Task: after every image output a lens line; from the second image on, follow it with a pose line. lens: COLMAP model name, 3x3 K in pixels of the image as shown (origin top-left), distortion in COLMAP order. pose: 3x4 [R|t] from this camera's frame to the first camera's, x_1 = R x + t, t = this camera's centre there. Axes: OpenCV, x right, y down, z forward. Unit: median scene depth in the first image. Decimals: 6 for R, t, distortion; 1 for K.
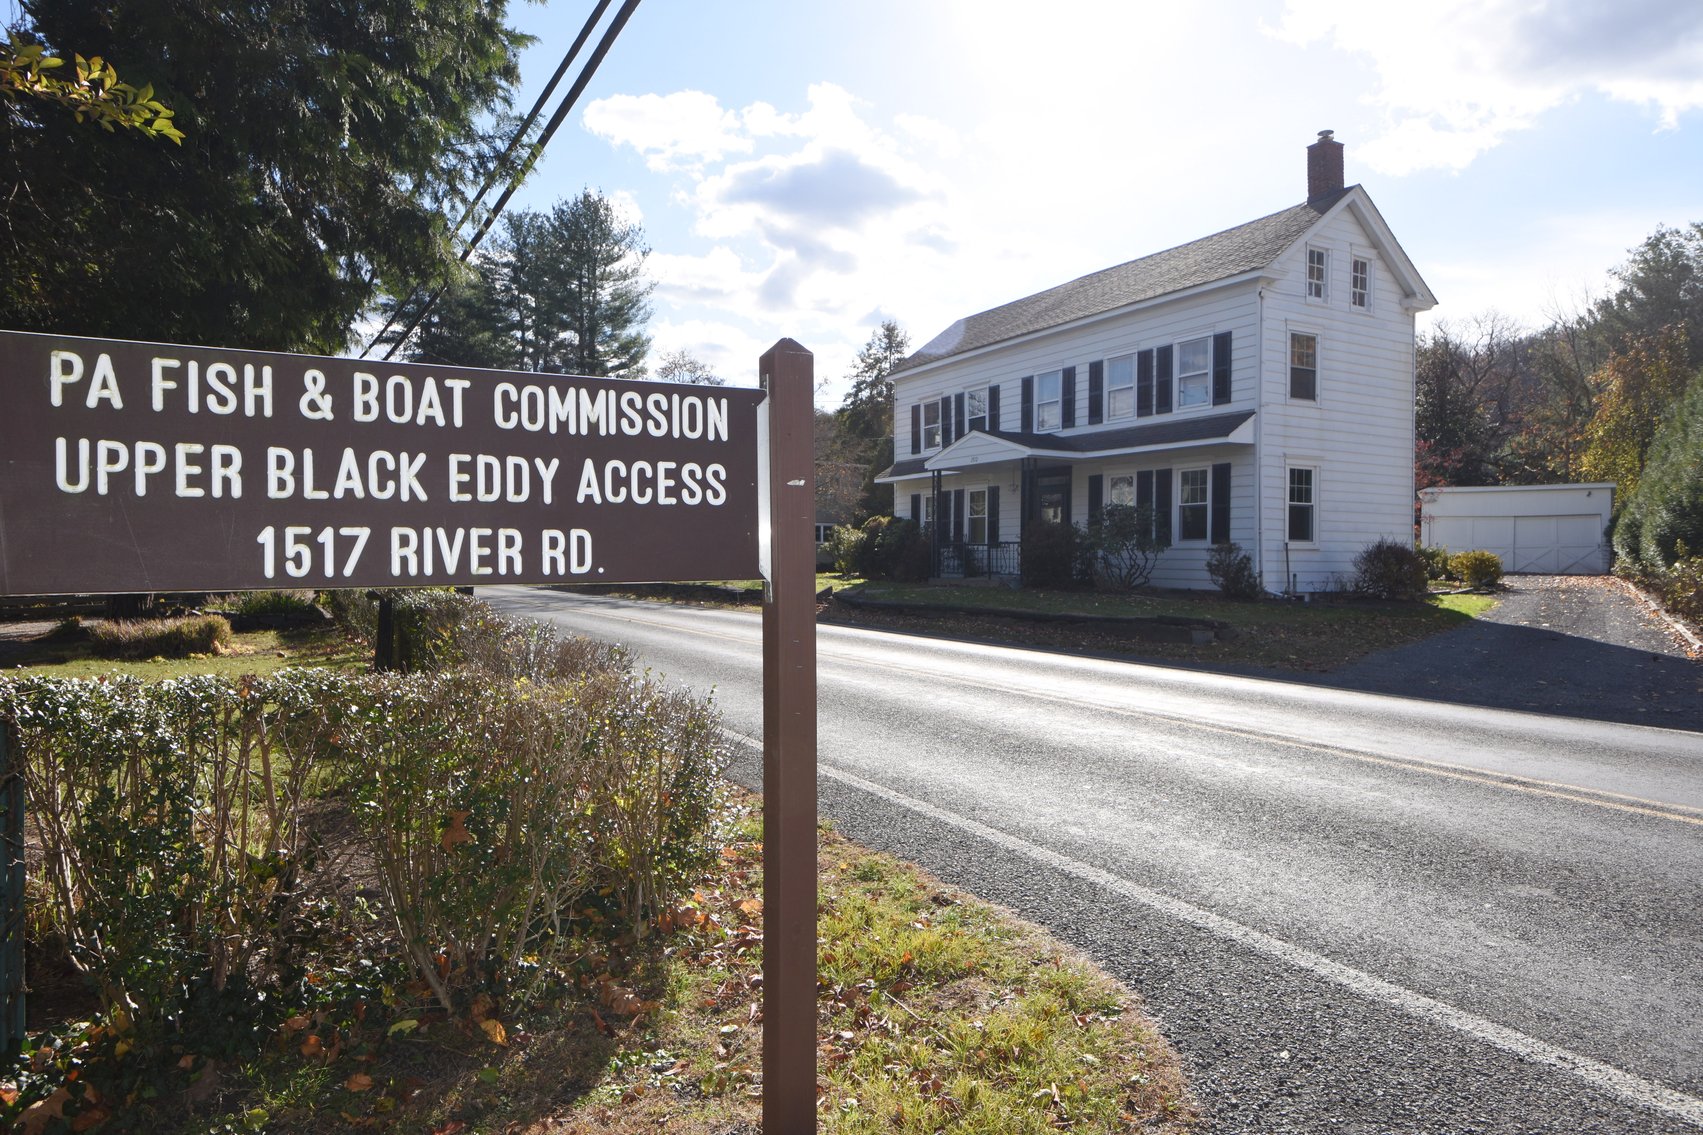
lens RADIAL K [[1019.8, 0, 851.5], [0, 1019.8, 567.5], [0, 0, 1]] dist [0.067643, -0.063462]
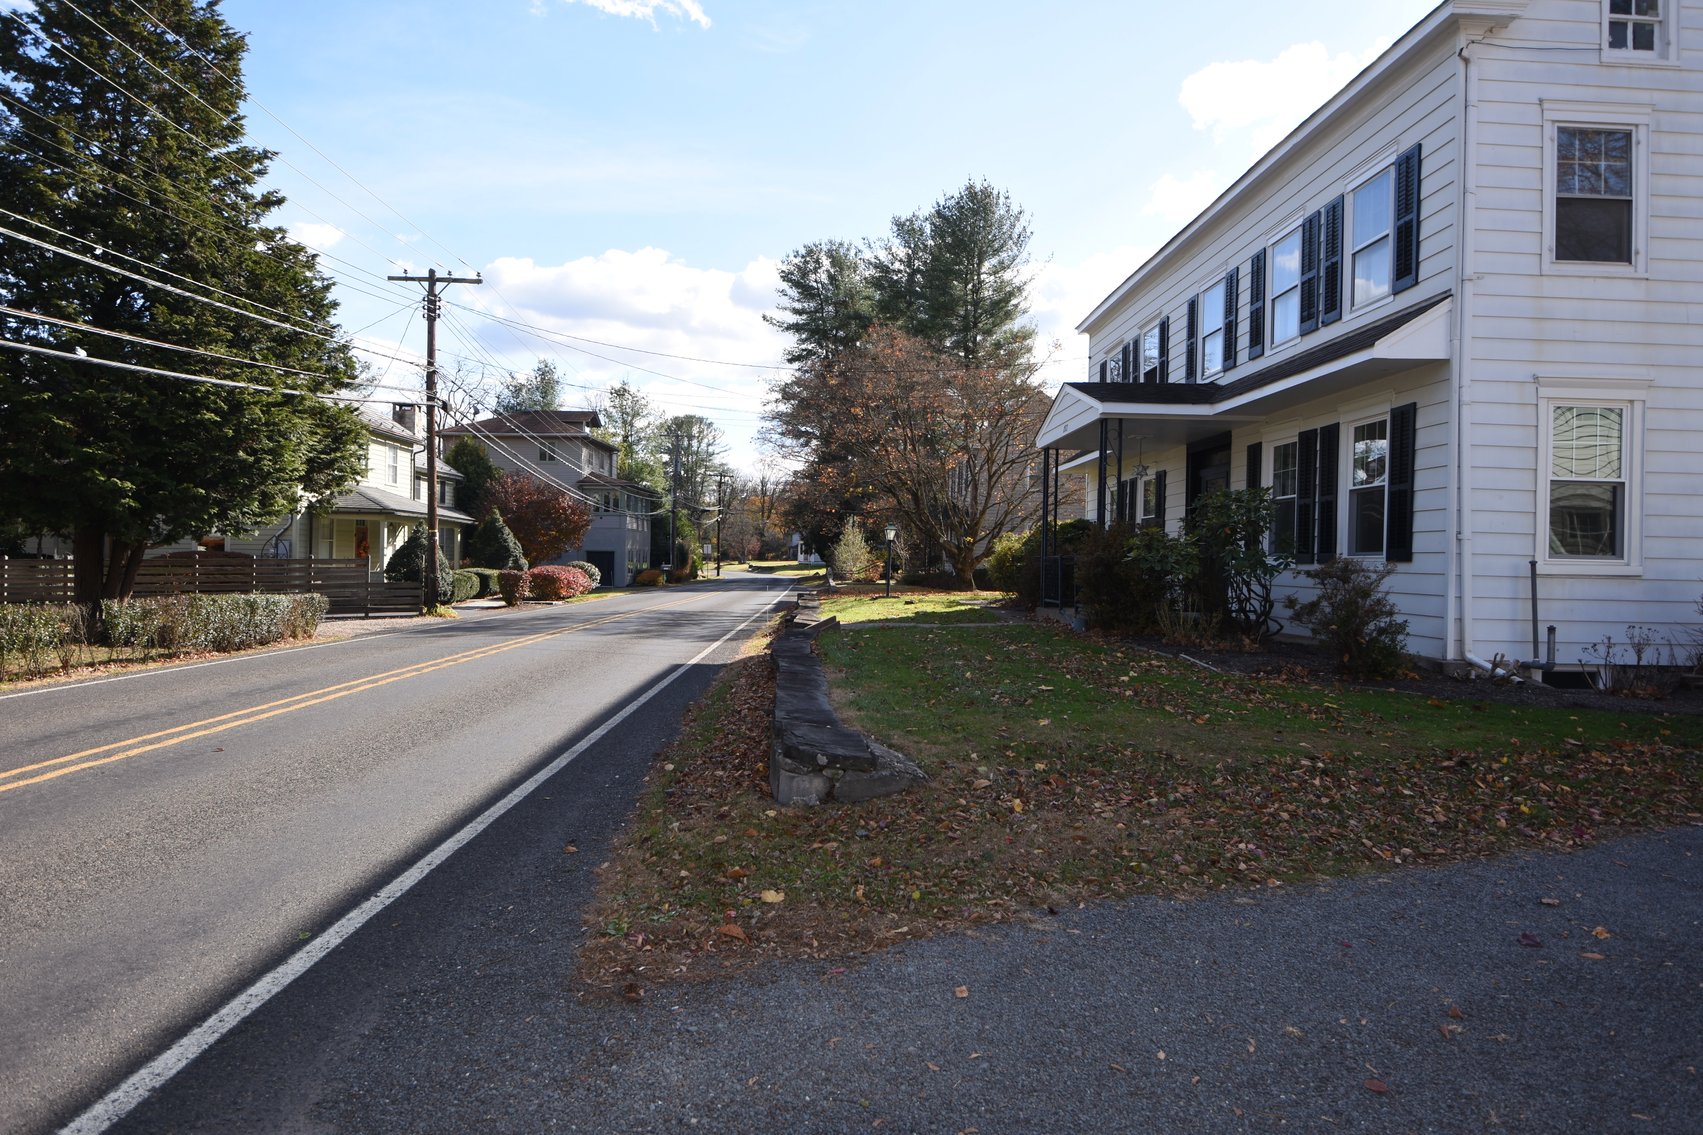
lens RADIAL K [[1019.8, 0, 851.5], [0, 1019.8, 567.5], [0, 0, 1]] dist [0.067643, -0.063462]
pose [[0.882378, 0.016718, -0.470244, 0.358740], [-0.020769, 0.999778, -0.003427, -0.012187], [0.470082, 0.012791, 0.882530, 0.410347]]
